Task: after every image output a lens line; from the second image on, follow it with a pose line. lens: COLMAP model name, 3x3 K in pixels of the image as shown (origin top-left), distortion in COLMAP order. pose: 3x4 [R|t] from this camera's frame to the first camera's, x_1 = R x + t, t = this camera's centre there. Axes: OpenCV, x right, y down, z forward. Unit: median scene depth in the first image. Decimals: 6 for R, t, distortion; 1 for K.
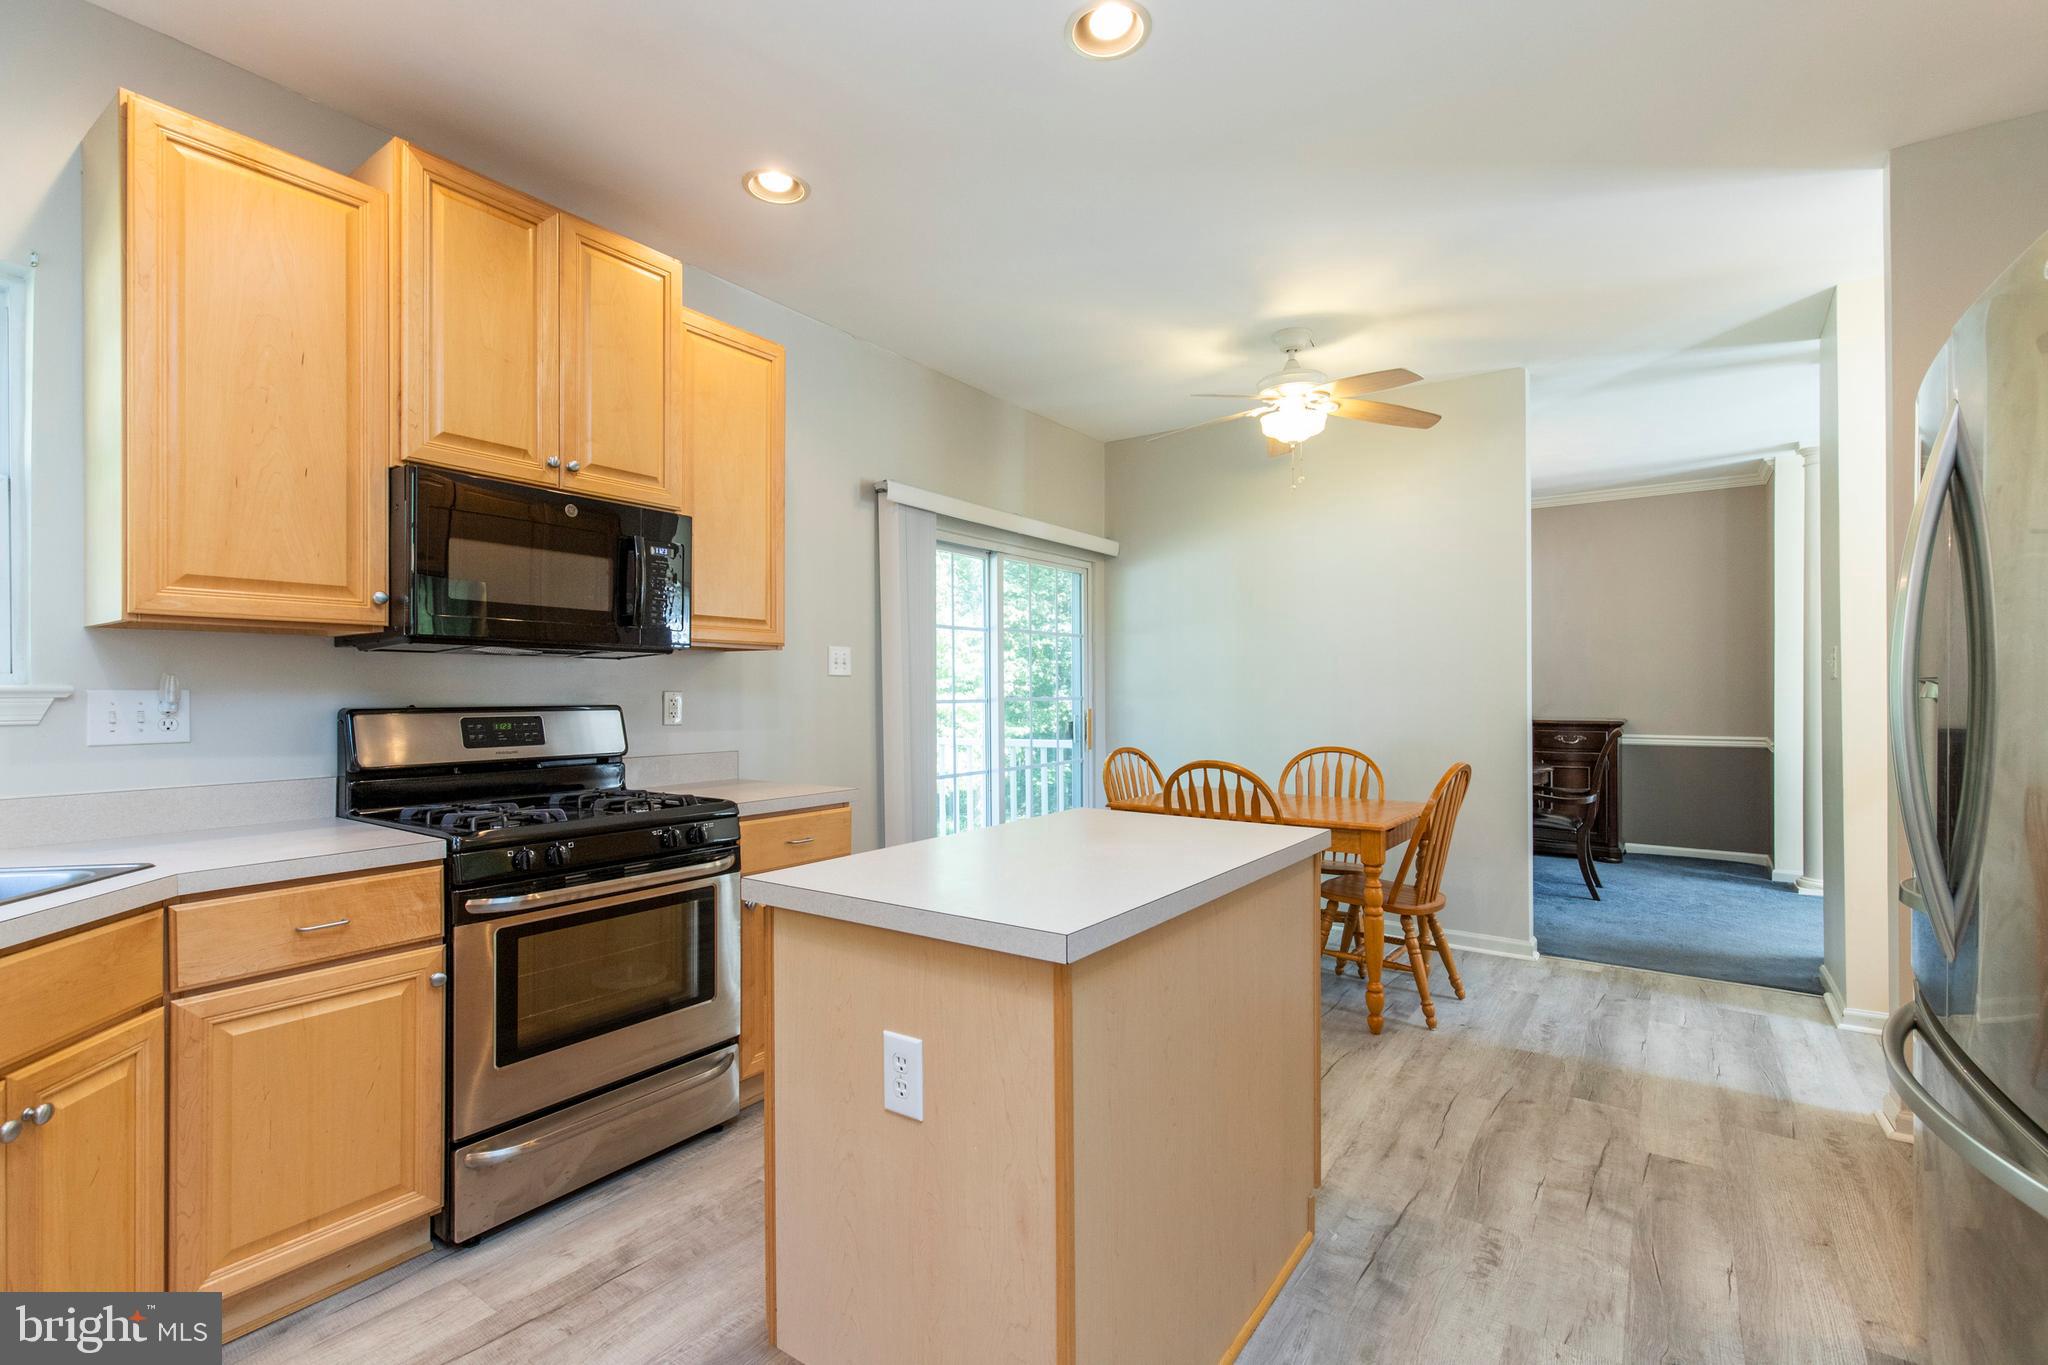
lens RADIAL K [[915.4, 0, 1024.7], [0, 915.4, 683.0], [0, 0, 1]] dist [0.004451, 0.000650]
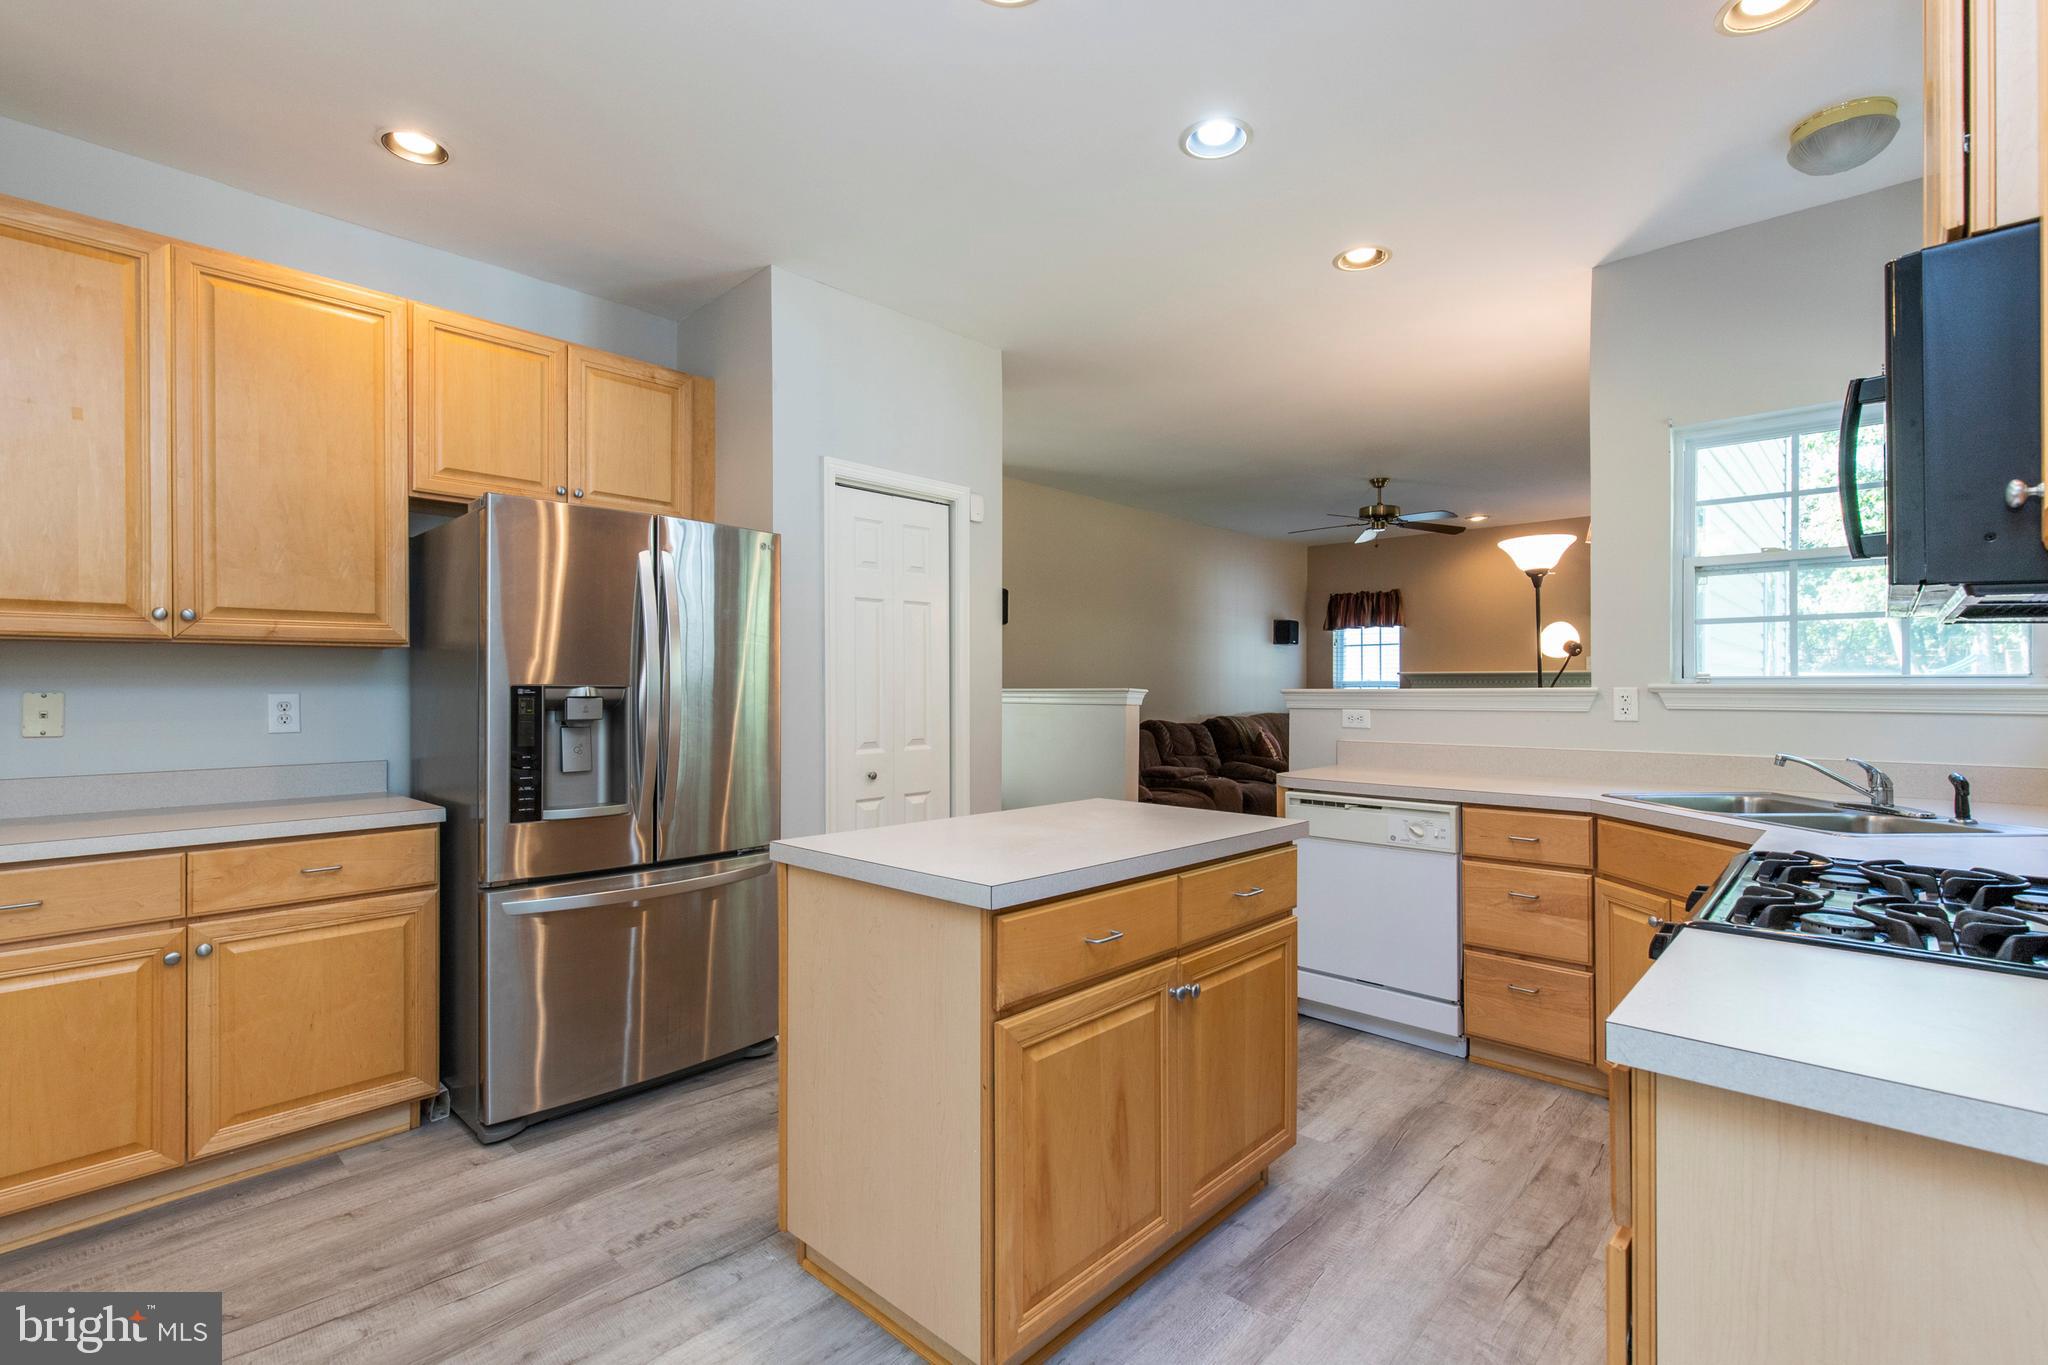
lens RADIAL K [[915.4, 0, 1021.0], [0, 915.4, 672.4], [0, 0, 1]] dist [0.004451, 0.000650]
pose [[-0.992051, 0.004981, 0.125735, -0.030581], [0.001325, 0.999574, -0.029143, 0.013073], [-0.125827, -0.028745, -0.991636, 1.568281]]
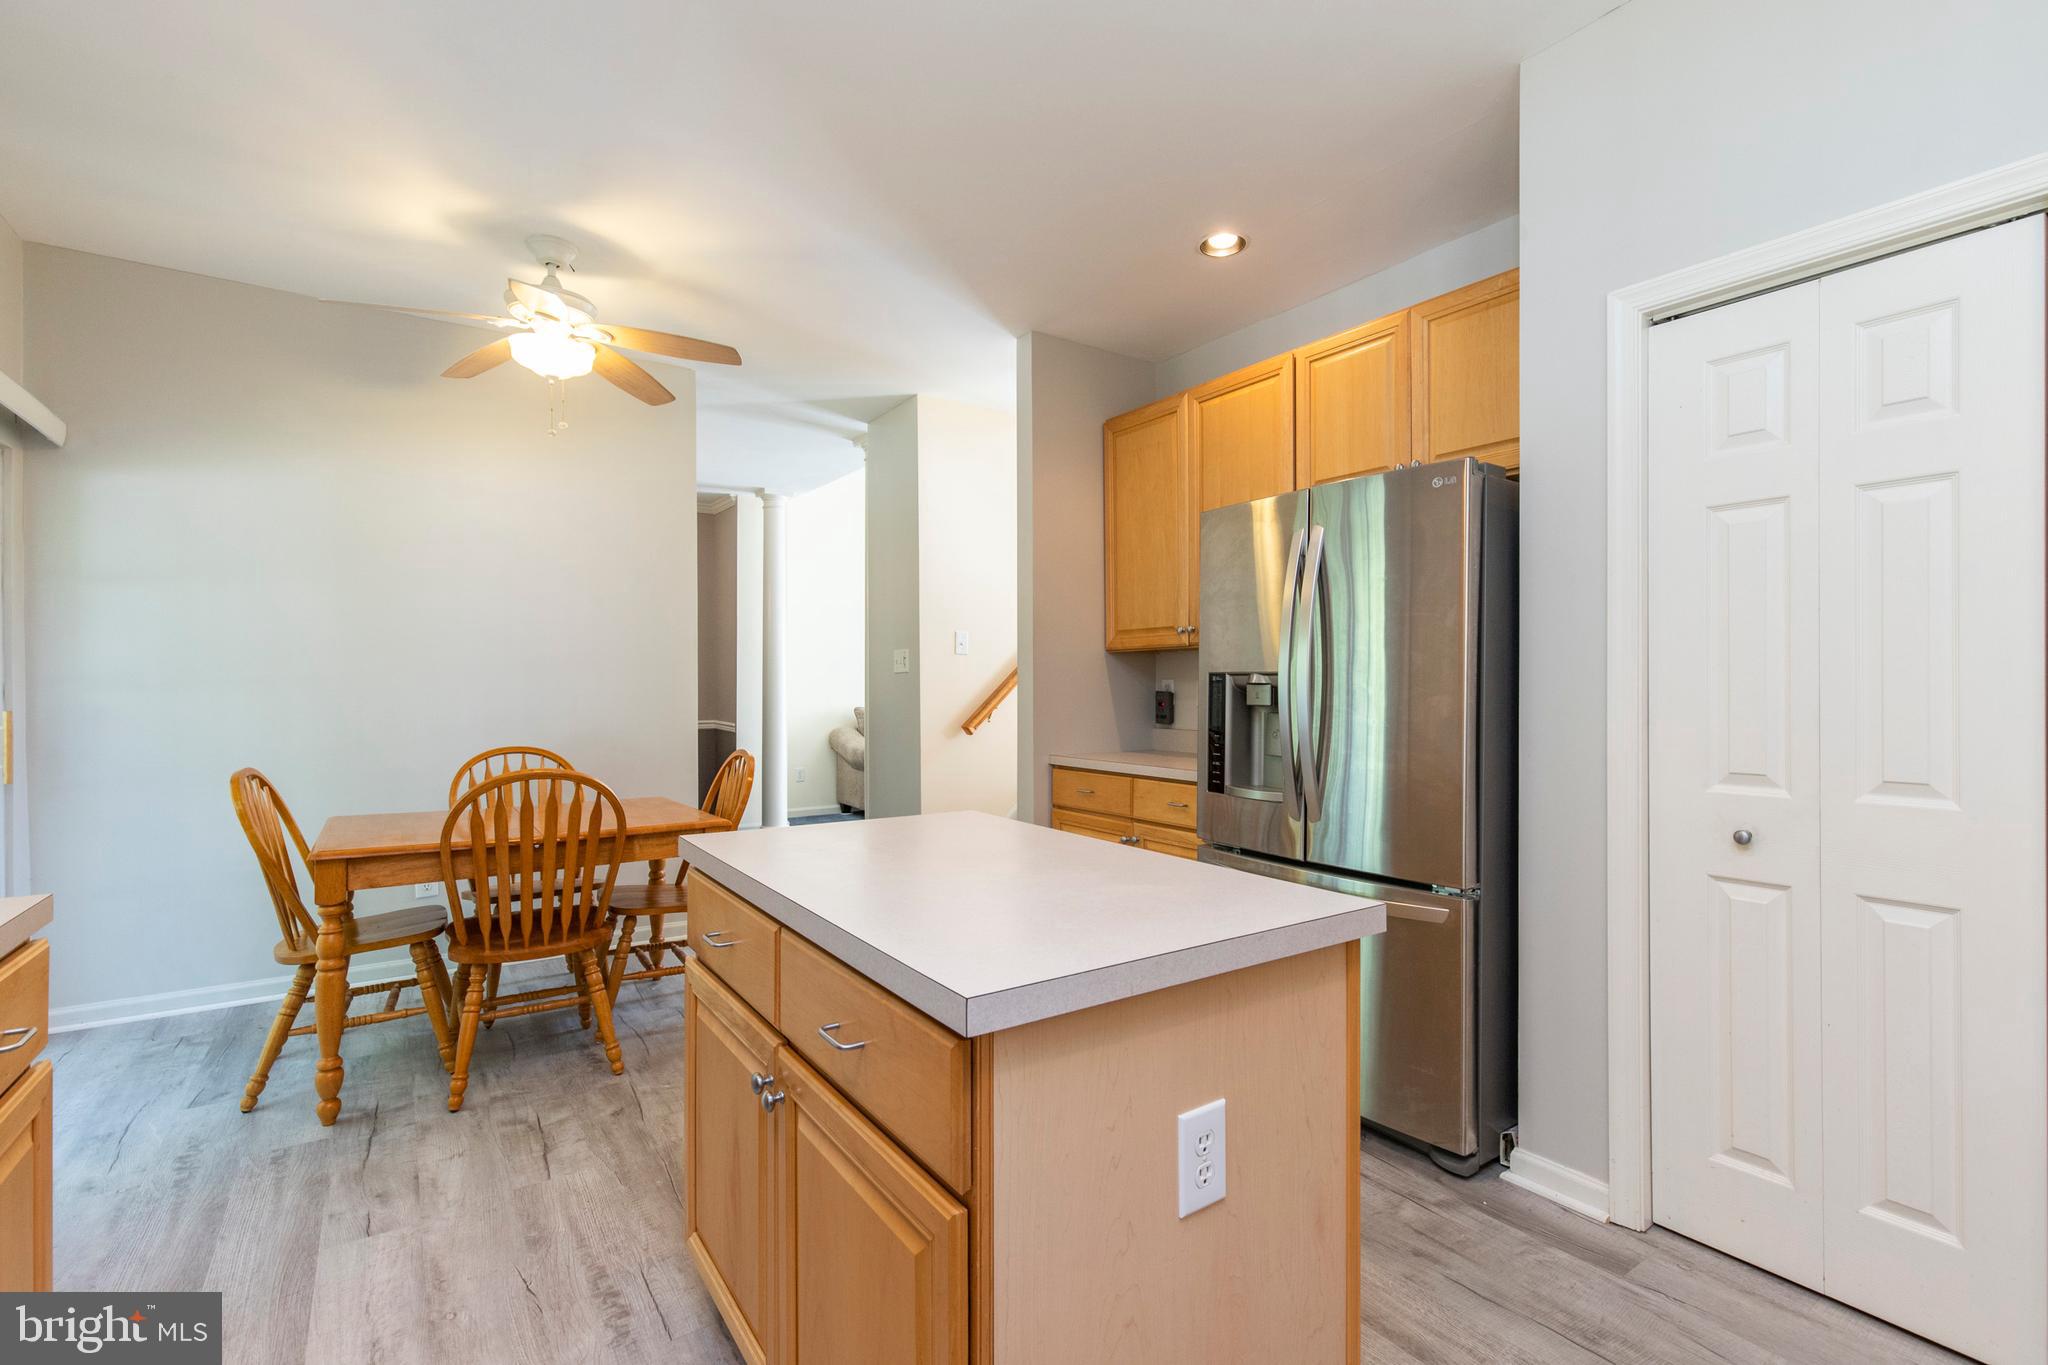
lens RADIAL K [[915.4, 0, 1022.5], [0, 915.4, 680.7], [0, 0, 1]] dist [0.004451, 0.000650]
pose [[0.336569, 0.005188, 0.941645, -0.521302], [-0.010092, 0.999947, -0.001902, 0.011283], [-0.941605, -0.008863, 0.336604, 0.494418]]
